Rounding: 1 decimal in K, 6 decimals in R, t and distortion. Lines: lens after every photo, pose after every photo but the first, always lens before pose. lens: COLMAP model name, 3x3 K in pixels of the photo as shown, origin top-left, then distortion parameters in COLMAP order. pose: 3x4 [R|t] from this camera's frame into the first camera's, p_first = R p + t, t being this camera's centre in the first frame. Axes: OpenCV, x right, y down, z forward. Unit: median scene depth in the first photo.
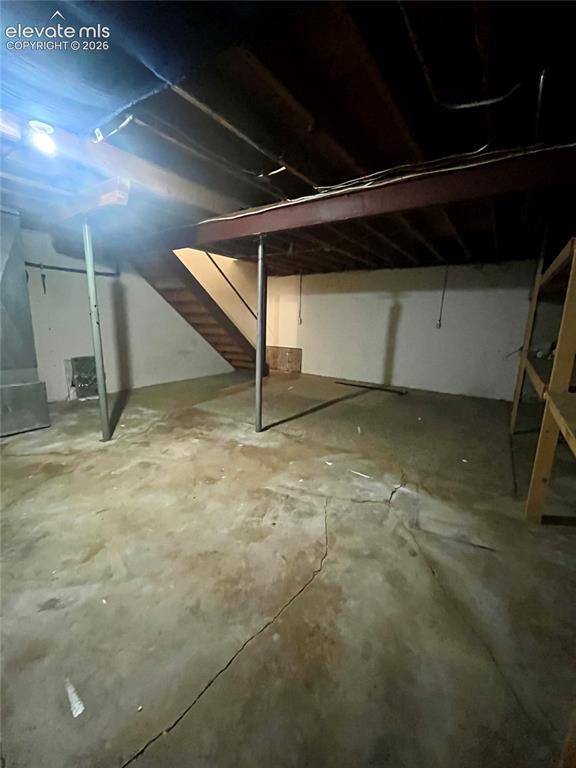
lens RADIAL K [[311.2, 0, 288.8], [0, 311.2, 383.9], [0, 0, 1]] dist [-0.001404, 0.000619]
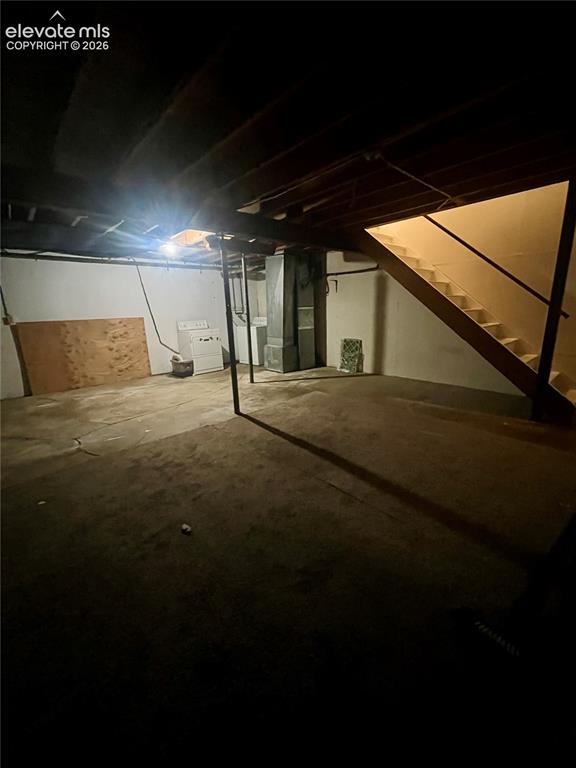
lens RADIAL K [[311.2, 0, 290.6], [0, 311.2, 383.3], [0, 0, 1]] dist [-0.001404, 0.000619]
pose [[-0.234883, 0.212138, -0.948592, 1.197579], [-0.170758, 0.951713, 0.255117, -0.352320], [0.956907, 0.221902, -0.187317, 1.846314]]
